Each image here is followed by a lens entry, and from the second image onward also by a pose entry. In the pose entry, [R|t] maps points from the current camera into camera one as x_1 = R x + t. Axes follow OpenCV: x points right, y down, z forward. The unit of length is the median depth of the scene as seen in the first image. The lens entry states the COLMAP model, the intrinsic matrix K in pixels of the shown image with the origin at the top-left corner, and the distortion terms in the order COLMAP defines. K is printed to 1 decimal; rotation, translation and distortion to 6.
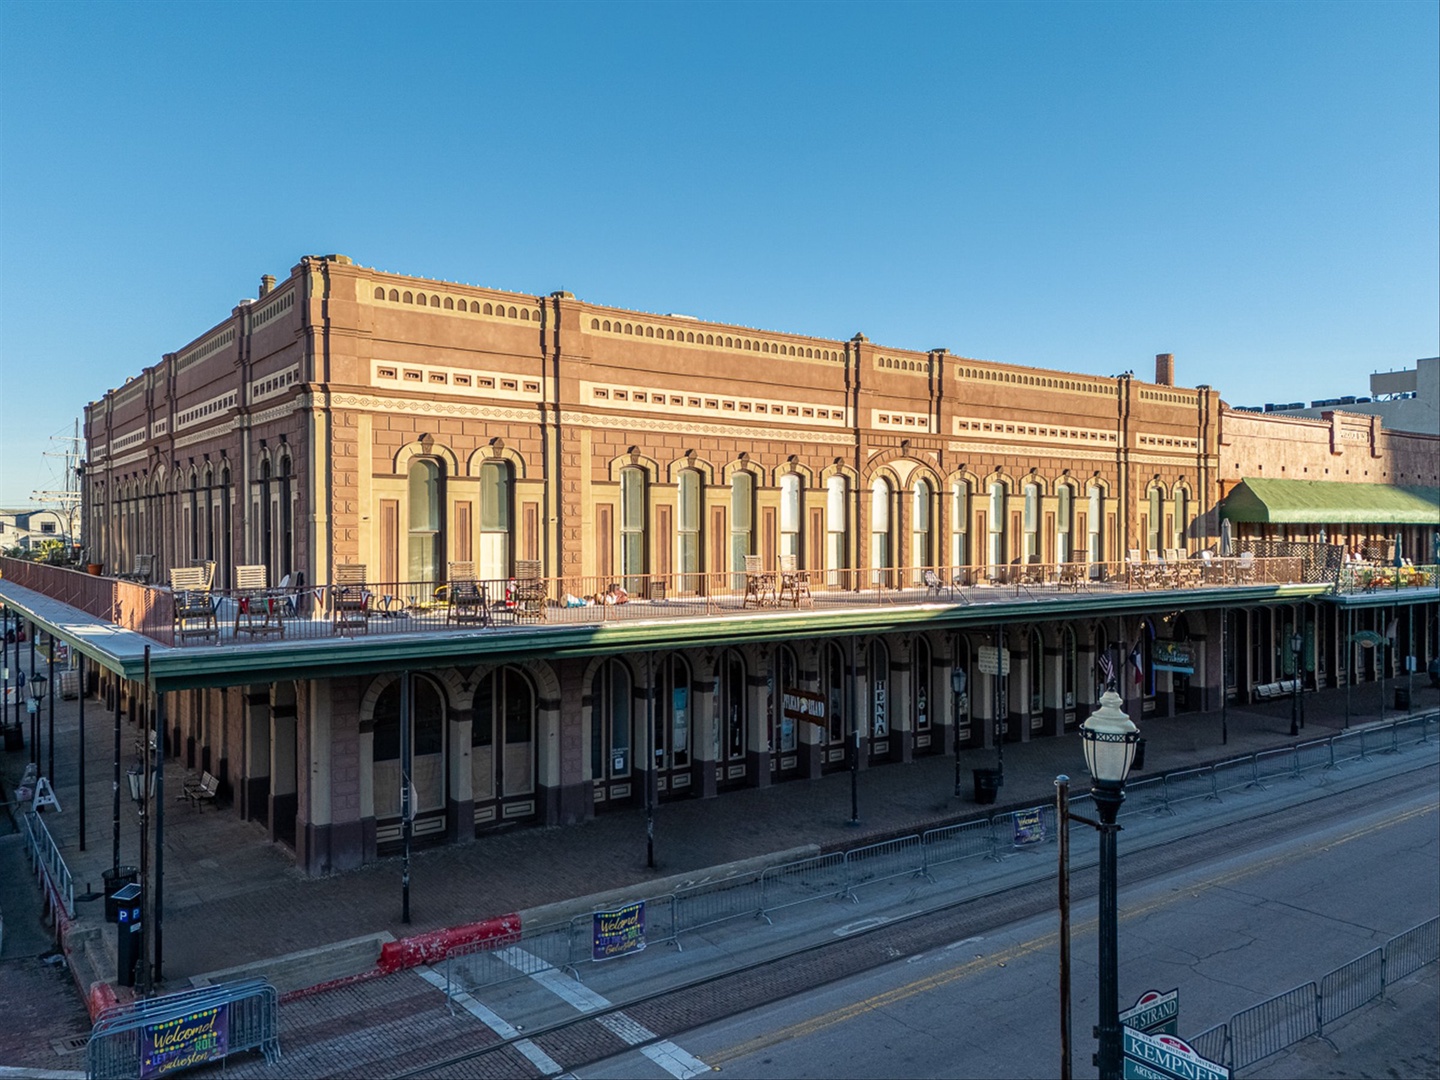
lens RADIAL K [[1082.4, 0, 701.5], [0, 1082.4, 525.6], [0, 0, 1]] dist [0.050417, -0.065883]
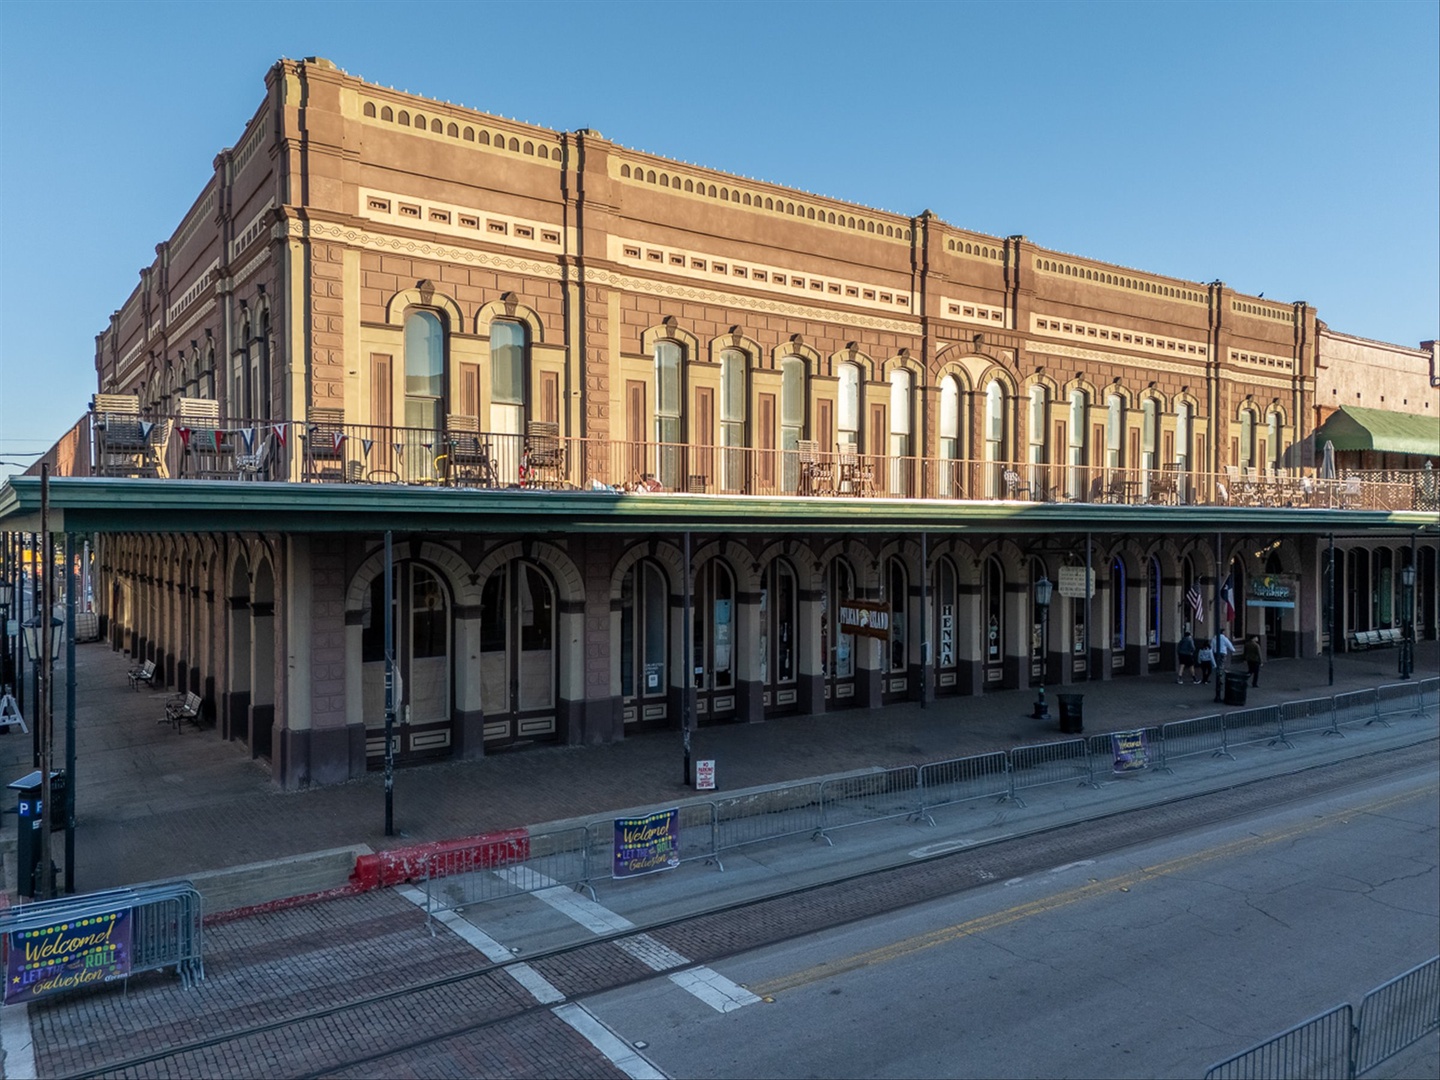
lens RADIAL K [[1054.2, 0, 720.0], [0, 1054.2, 540.0], [0, 0, 1]] dist [0.043959, -0.047675]
pose [[0.999718, 0.003230, -0.023531, -0.002143], [-0.003027, 0.999958, 0.008657, 0.104166], [0.023558, -0.008584, 0.999686, 0.161164]]
